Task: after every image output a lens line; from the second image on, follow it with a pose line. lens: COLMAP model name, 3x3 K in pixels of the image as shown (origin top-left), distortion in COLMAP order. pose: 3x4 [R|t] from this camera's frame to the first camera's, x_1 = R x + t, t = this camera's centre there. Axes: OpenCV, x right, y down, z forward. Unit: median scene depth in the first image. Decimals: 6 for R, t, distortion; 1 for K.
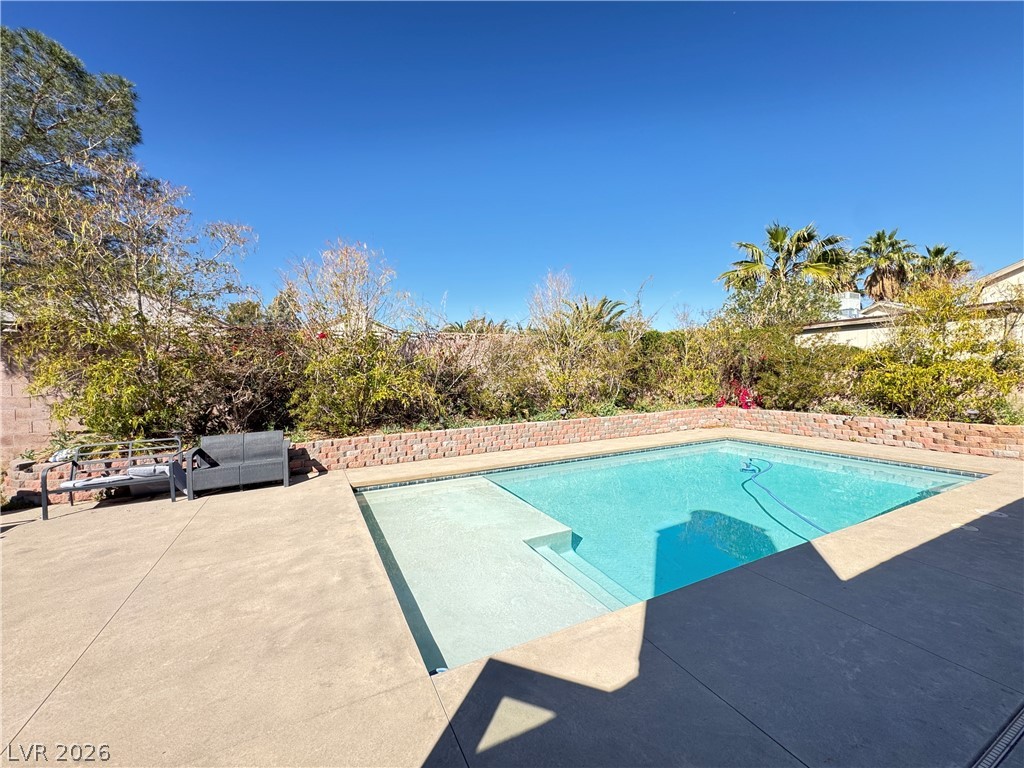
lens RADIAL K [[409.0, 0, 512.0], [0, 409.0, 384.0], [0, 0, 1]] dist [-0.002947, 0.000025]
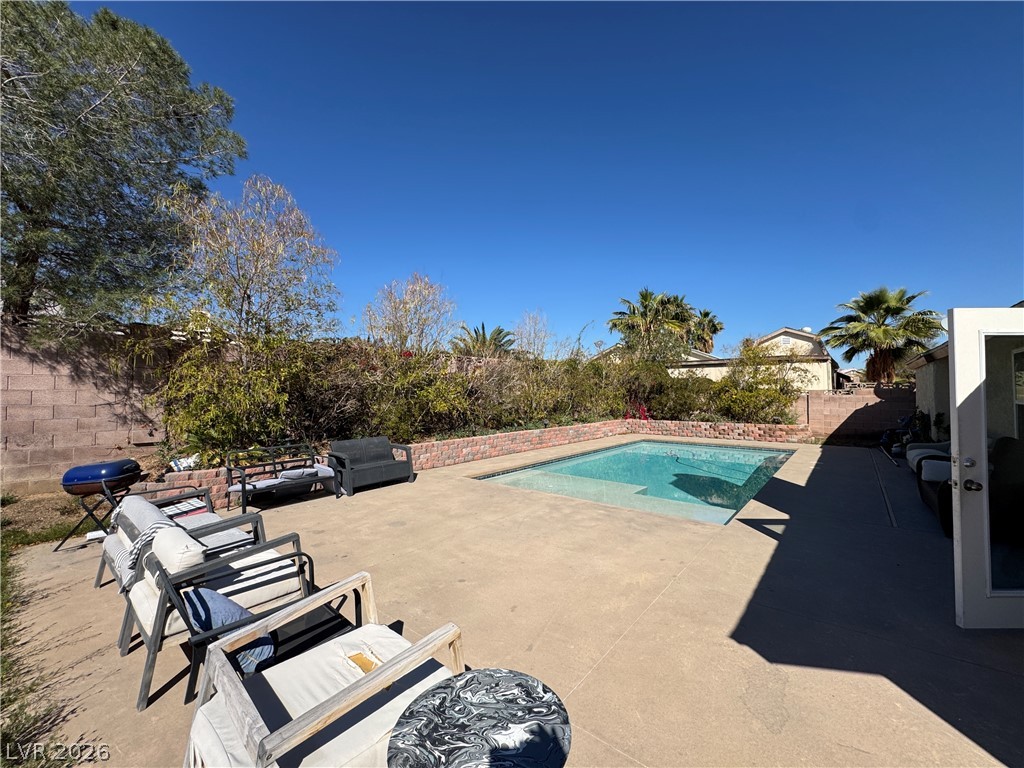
lens RADIAL K [[409.0, 0, 512.0], [0, 409.0, 384.0], [0, 0, 1]] dist [-0.002947, 0.000025]
pose [[0.916611, 0.027280, 0.398848, -0.617896], [-0.005791, 0.998470, -0.054984, 0.025897], [-0.399738, 0.048089, 0.915367, -0.165553]]
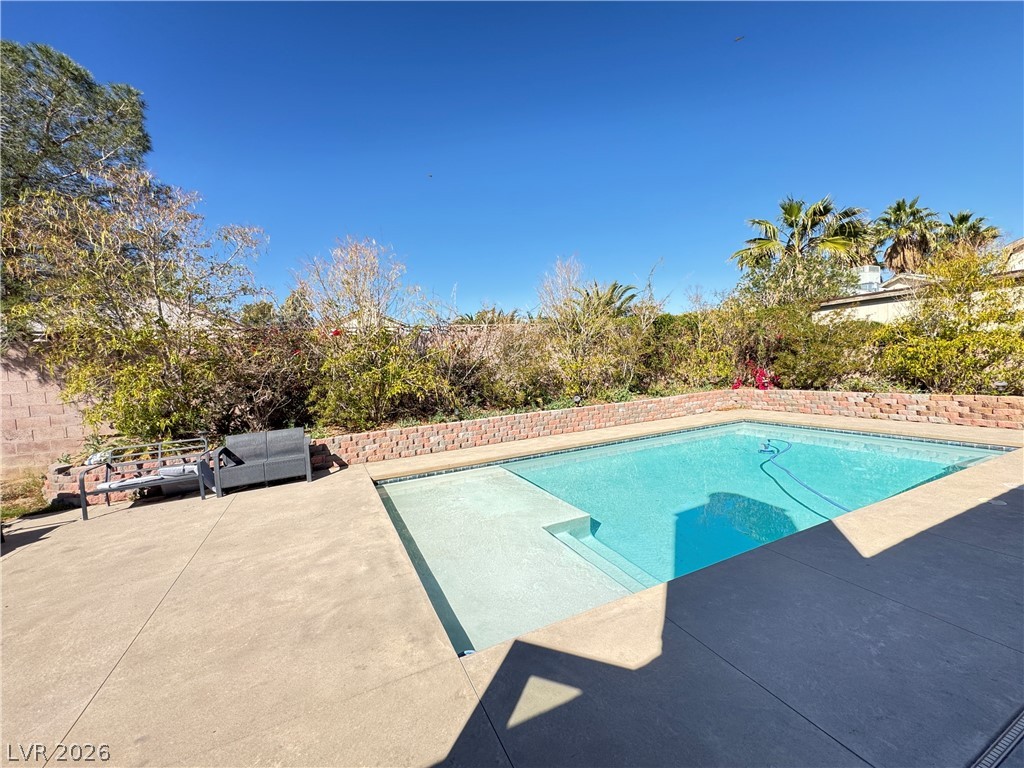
lens RADIAL K [[409.0, 0, 512.0], [0, 409.0, 384.0], [0, 0, 1]] dist [-0.002947, 0.000025]
pose [[0.998816, -0.037685, -0.030780, -0.002191], [0.038444, 0.998961, 0.024454, 0.000130], [0.029826, -0.025609, 0.999227, -0.004444]]
